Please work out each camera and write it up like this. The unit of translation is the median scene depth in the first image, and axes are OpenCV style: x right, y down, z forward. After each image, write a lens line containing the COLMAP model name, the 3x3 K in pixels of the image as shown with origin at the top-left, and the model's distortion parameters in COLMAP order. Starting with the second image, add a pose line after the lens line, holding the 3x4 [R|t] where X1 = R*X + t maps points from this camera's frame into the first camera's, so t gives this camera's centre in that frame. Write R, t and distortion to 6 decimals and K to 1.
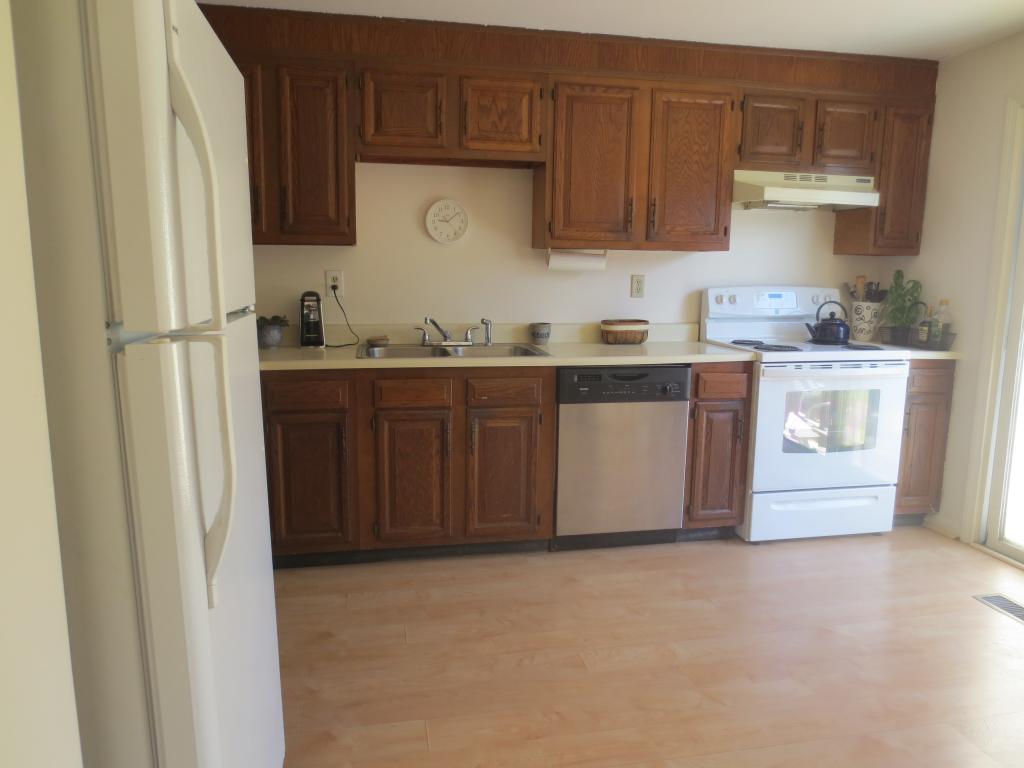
lens RADIAL K [[731.0, 0, 522.3], [0, 731.0, 385.1], [0, 0, 1]] dist [-0.034294, 0.039890]
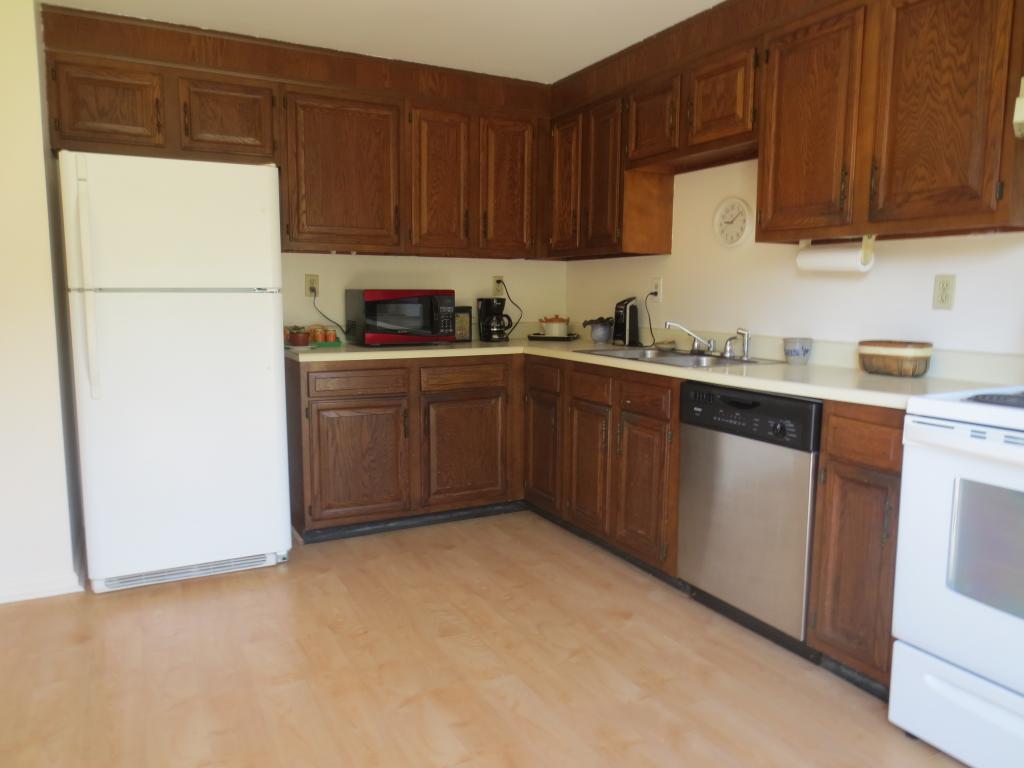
lens RADIAL K [[731.0, 0, 522.3], [0, 731.0, 385.1], [0, 0, 1]] dist [-0.034294, 0.039890]
pose [[0.294474, 0.110299, -0.949273, 0.759527], [-0.158661, 0.985175, 0.065252, -0.041126], [0.942397, 0.131397, 0.307609, 0.518393]]
